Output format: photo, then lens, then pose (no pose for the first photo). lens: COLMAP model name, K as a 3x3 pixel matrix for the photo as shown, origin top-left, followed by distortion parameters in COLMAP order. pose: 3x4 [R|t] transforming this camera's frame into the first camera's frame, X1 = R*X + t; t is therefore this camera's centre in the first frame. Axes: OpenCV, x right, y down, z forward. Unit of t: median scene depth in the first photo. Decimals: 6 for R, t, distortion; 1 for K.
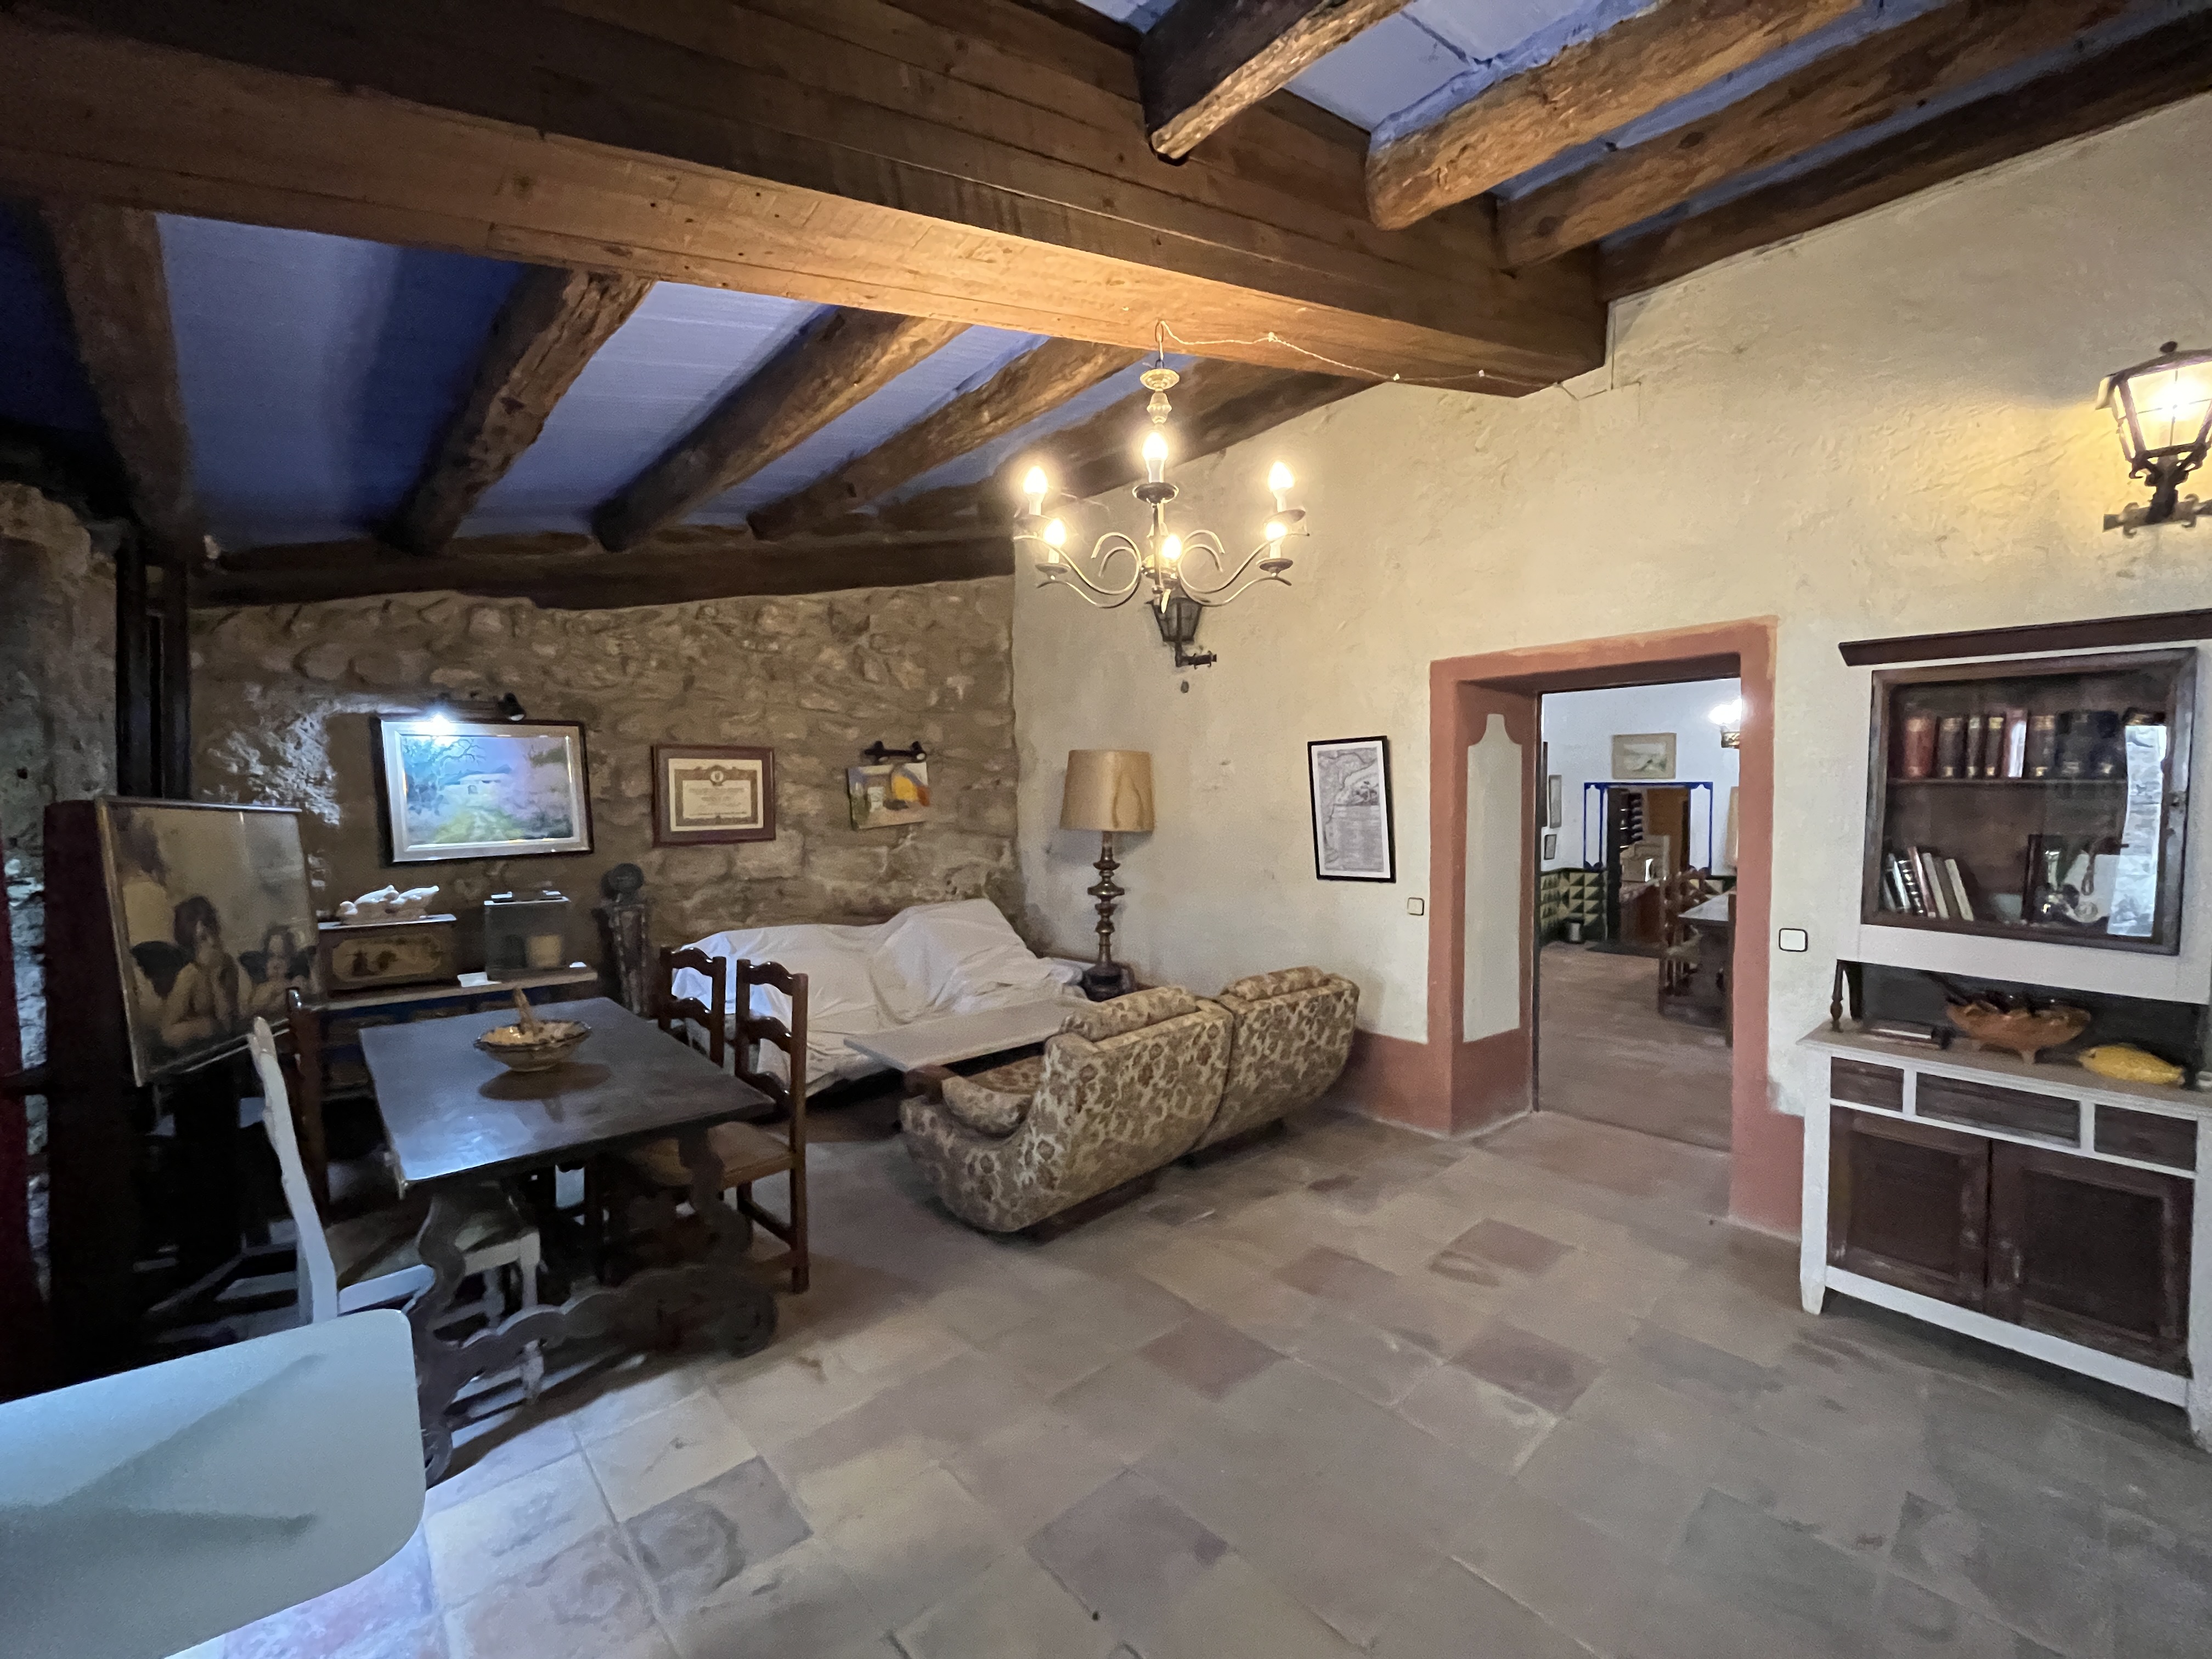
lens RADIAL K [[899.3, 0, 1102.7], [0, 899.3, 827.1], [0, 0, 1]] dist [-0.002426, 0.000430]
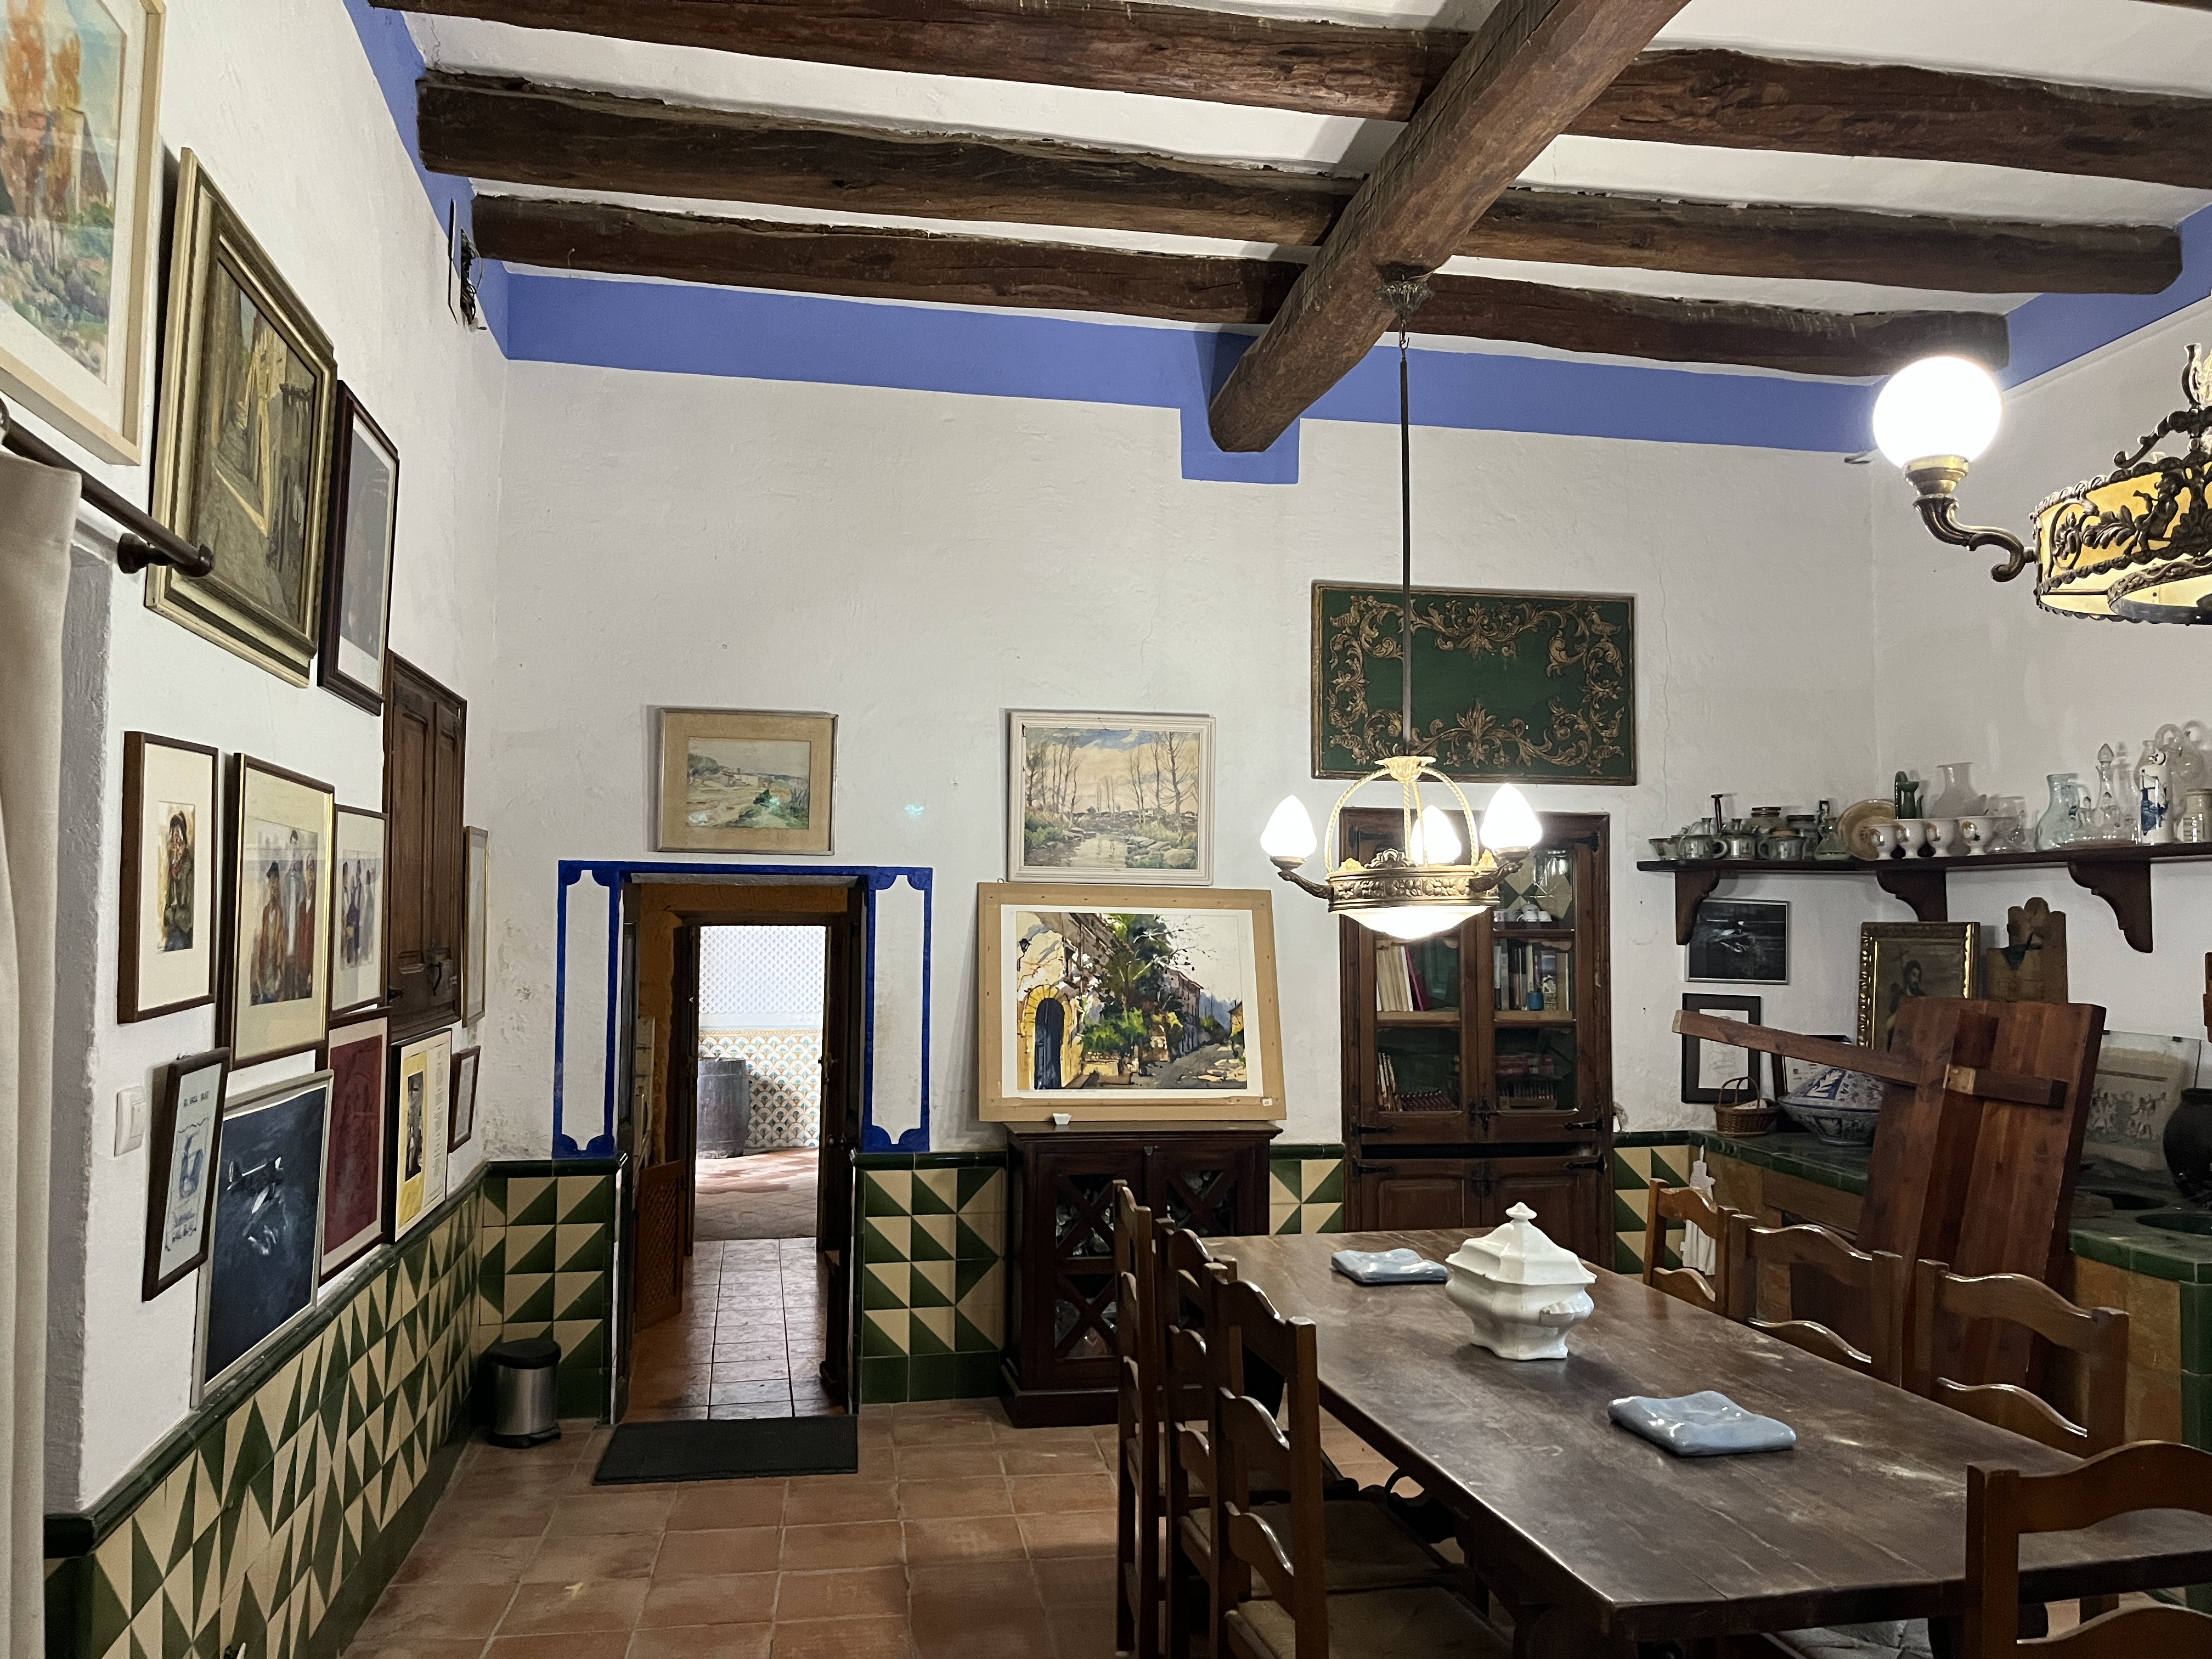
lens RADIAL K [[1663.9, 0, 1088.1], [0, 1663.9, 821.2], [0, 0, 1]] dist [0.065557, -0.093563]
pose [[0.585975, 0.055021, 0.808459, 0.552052], [0.021079, 0.996320, -0.083085, -0.039001], [-0.810055, 0.065727, 0.582659, 1.527324]]
